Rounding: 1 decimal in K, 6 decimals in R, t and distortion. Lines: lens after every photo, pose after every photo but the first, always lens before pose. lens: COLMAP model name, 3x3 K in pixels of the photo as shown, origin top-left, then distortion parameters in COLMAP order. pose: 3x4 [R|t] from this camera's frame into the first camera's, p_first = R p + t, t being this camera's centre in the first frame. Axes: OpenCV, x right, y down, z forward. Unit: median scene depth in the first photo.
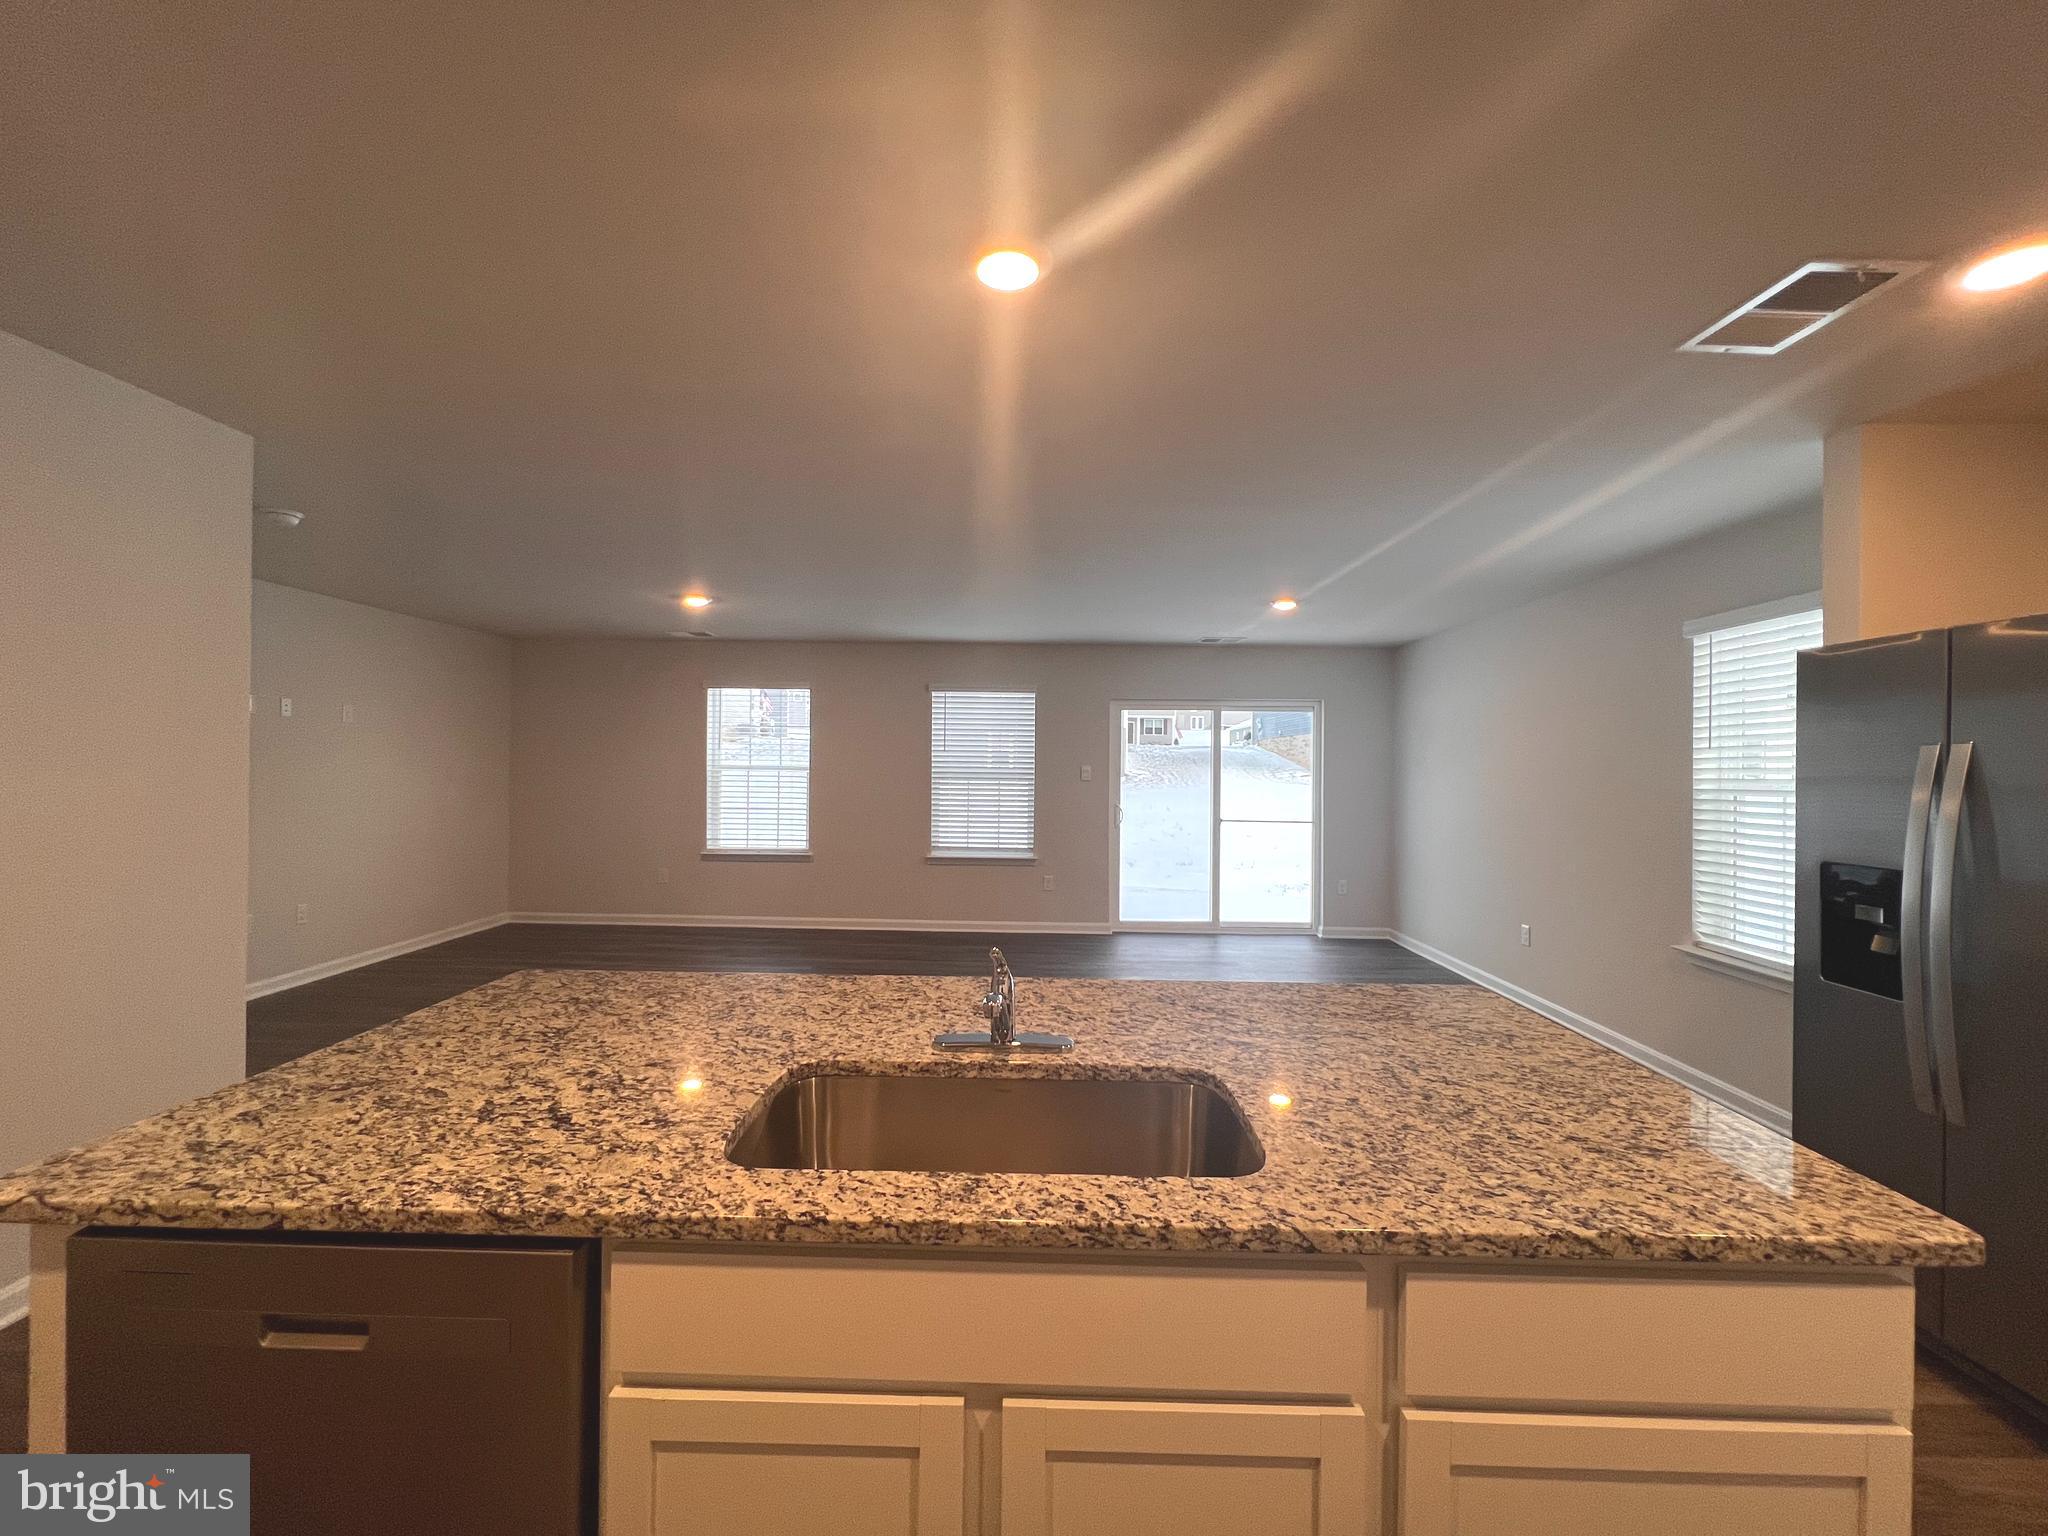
lens RADIAL K [[821.8, 0, 1020.7], [0, 821.8, 764.4], [0, 0, 1]] dist [-0.003284, -0.000266]
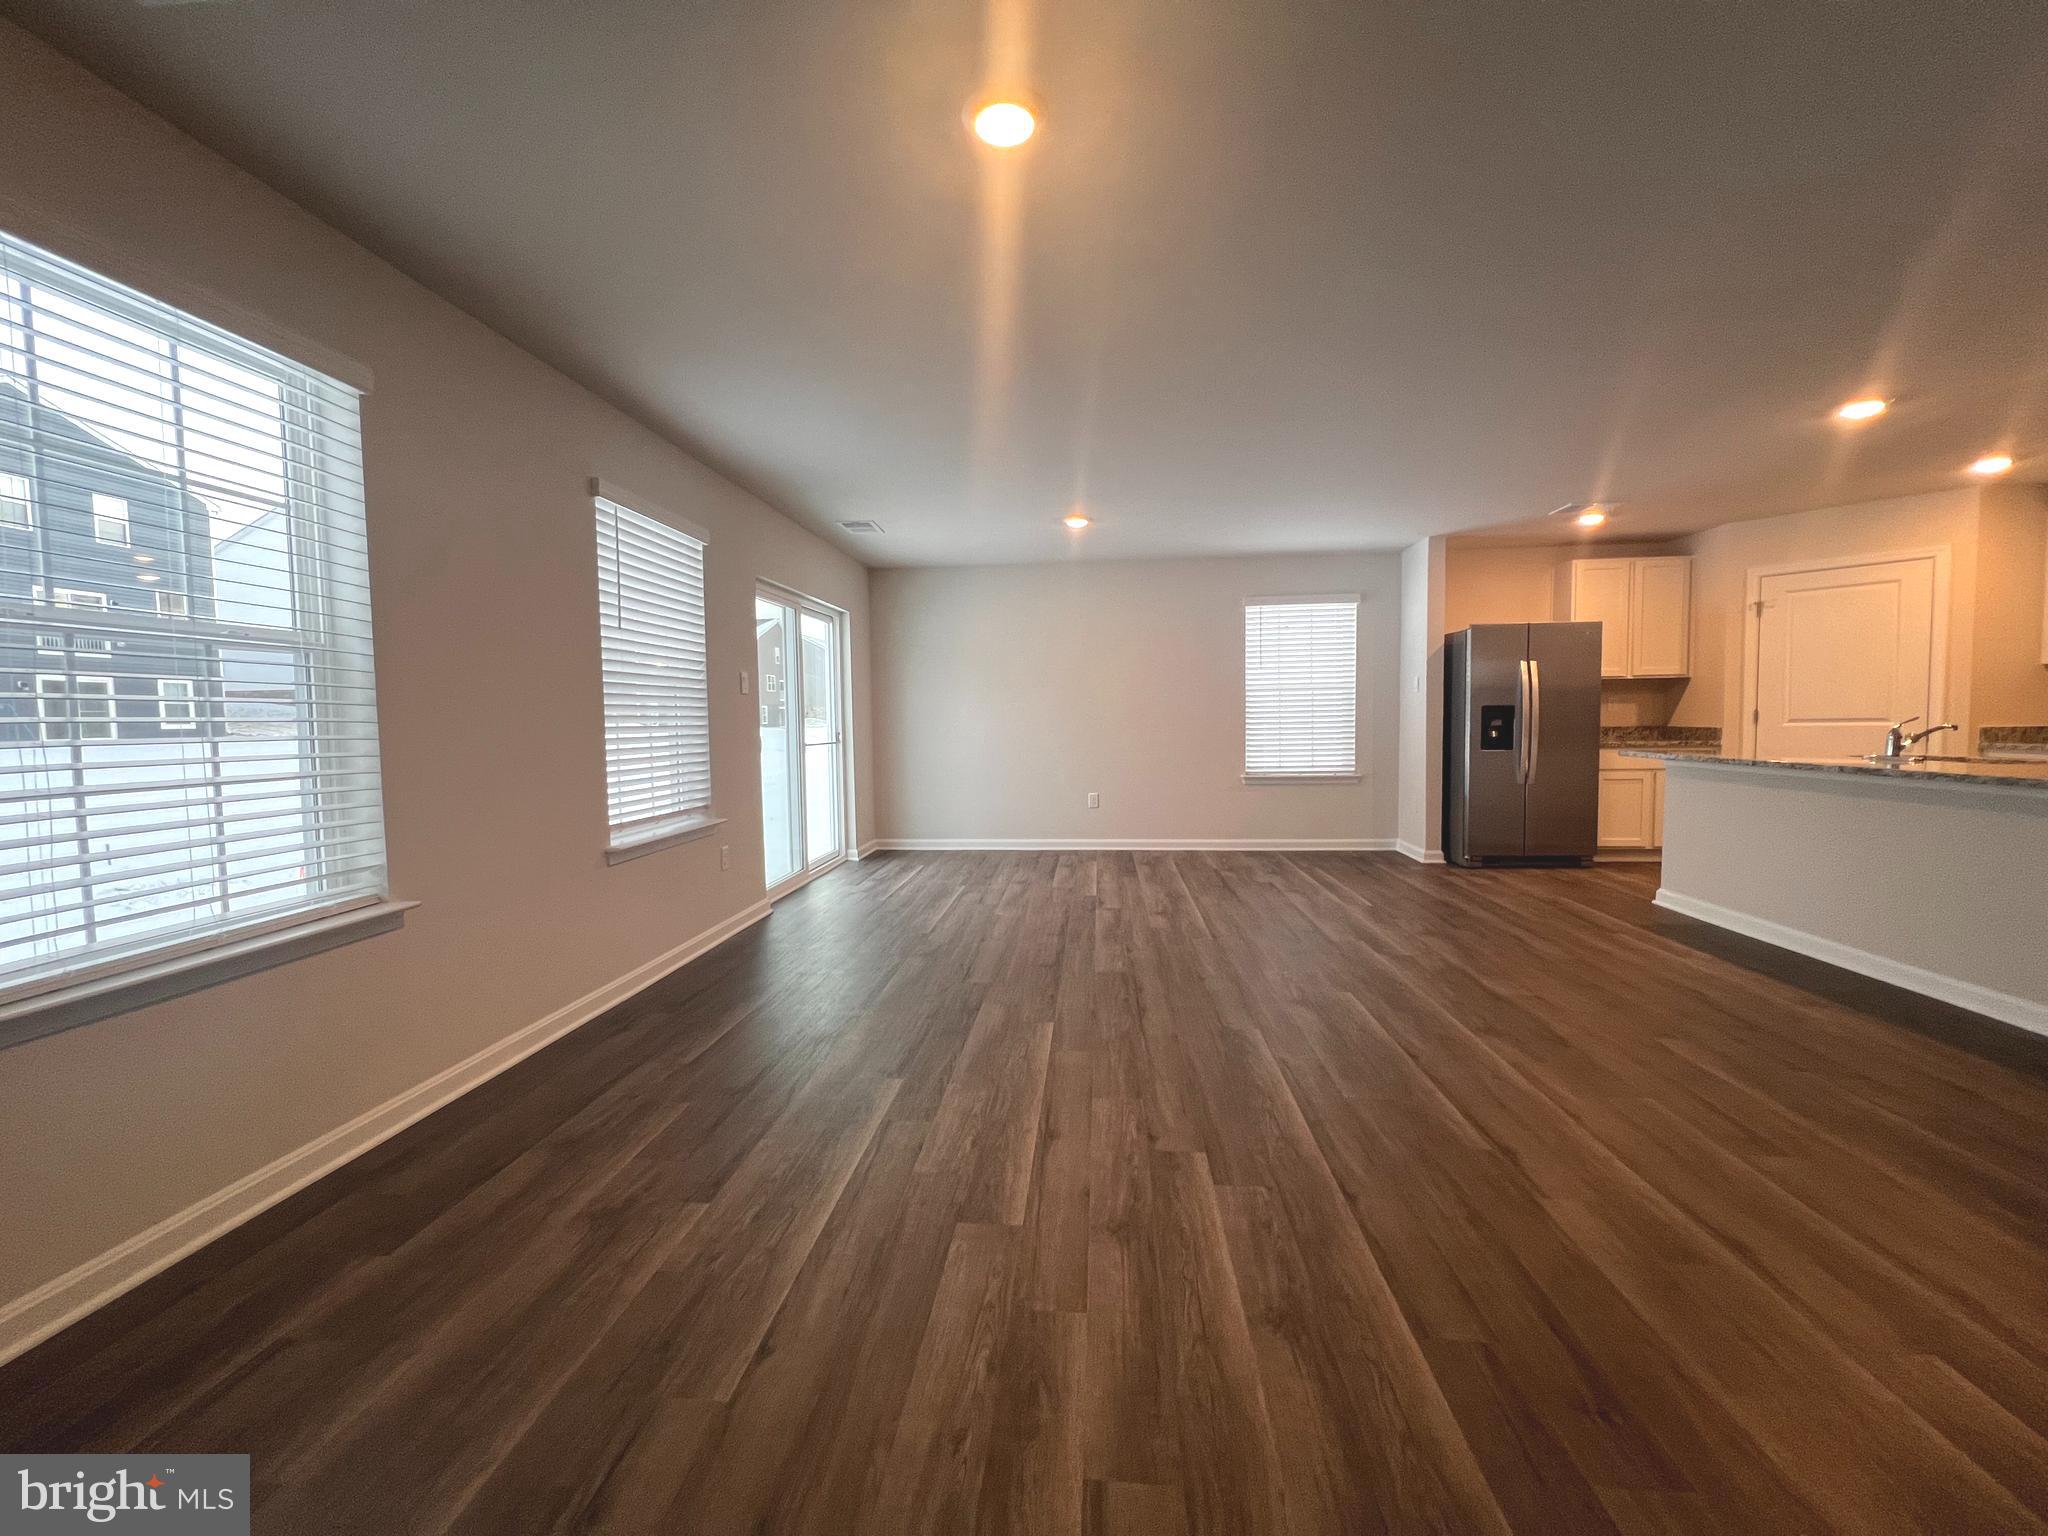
lens RADIAL K [[821.8, 0, 1020.7], [0, 821.8, 764.4], [0, 0, 1]] dist [-0.003284, -0.000266]
pose [[0.065128, -0.066971, 0.995627, -0.563110], [0.009254, 0.997743, 0.066508, 0.032839], [-0.997834, 0.004882, 0.065601, 0.724170]]
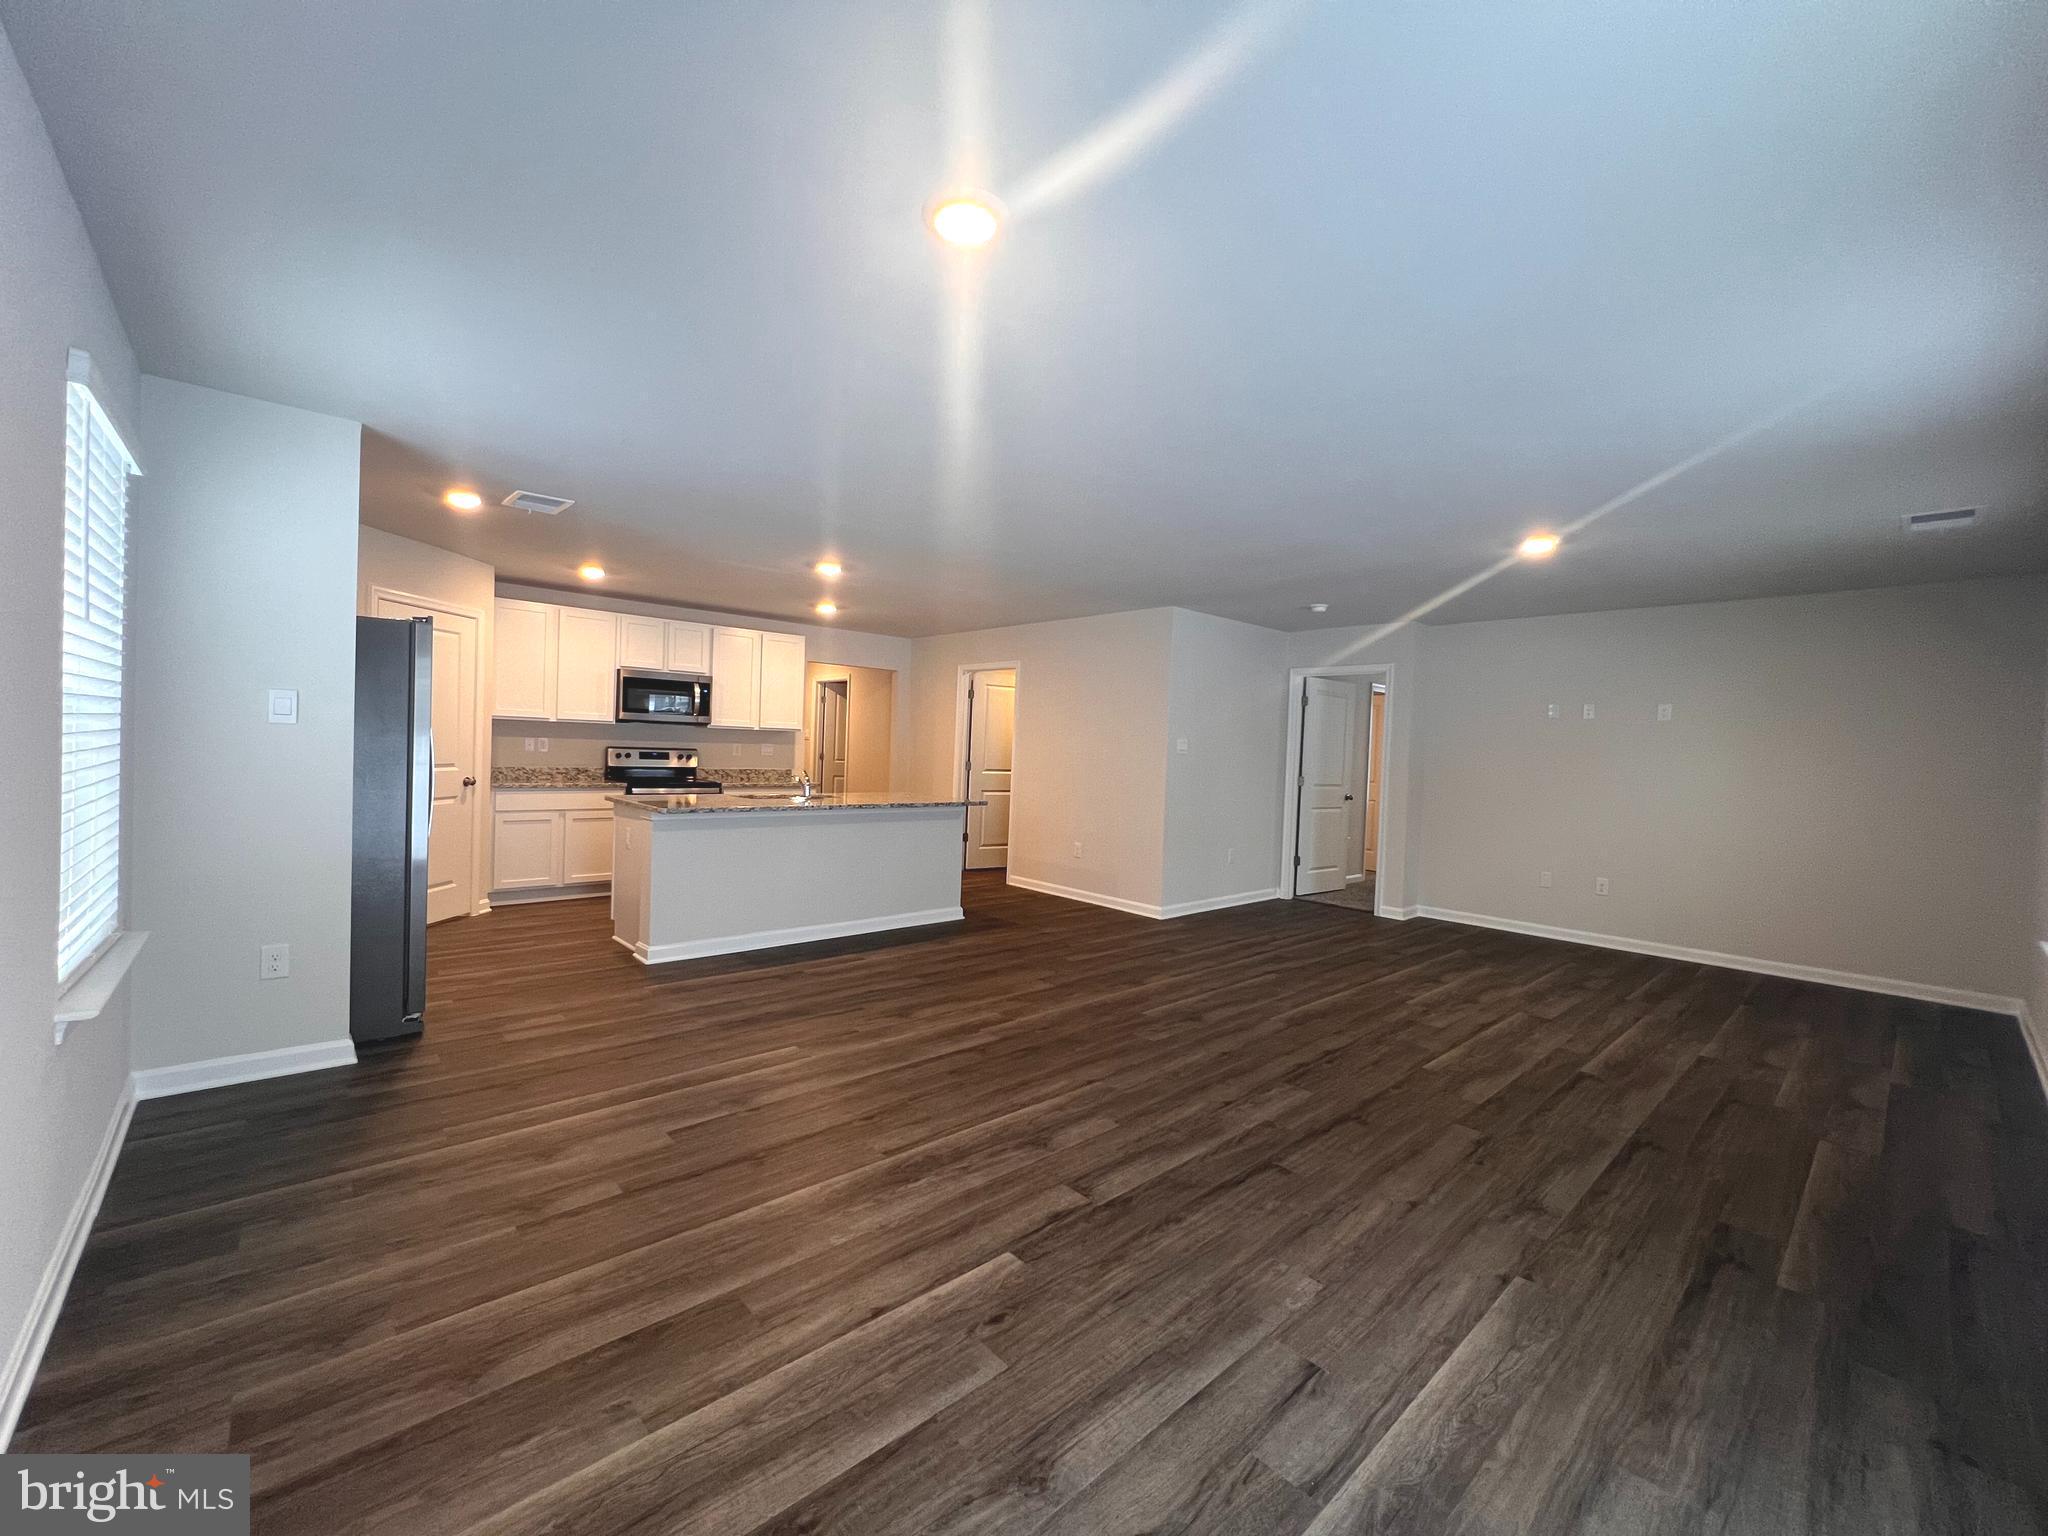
lens RADIAL K [[821.8, 0, 1020.7], [0, 821.8, 764.4], [0, 0, 1]] dist [-0.003284, -0.000266]
pose [[-0.719890, -0.021380, -0.693759, 0.393880], [-0.039890, 0.999148, 0.010601, 0.020047], [0.692941, 0.035306, -0.720130, 0.920286]]
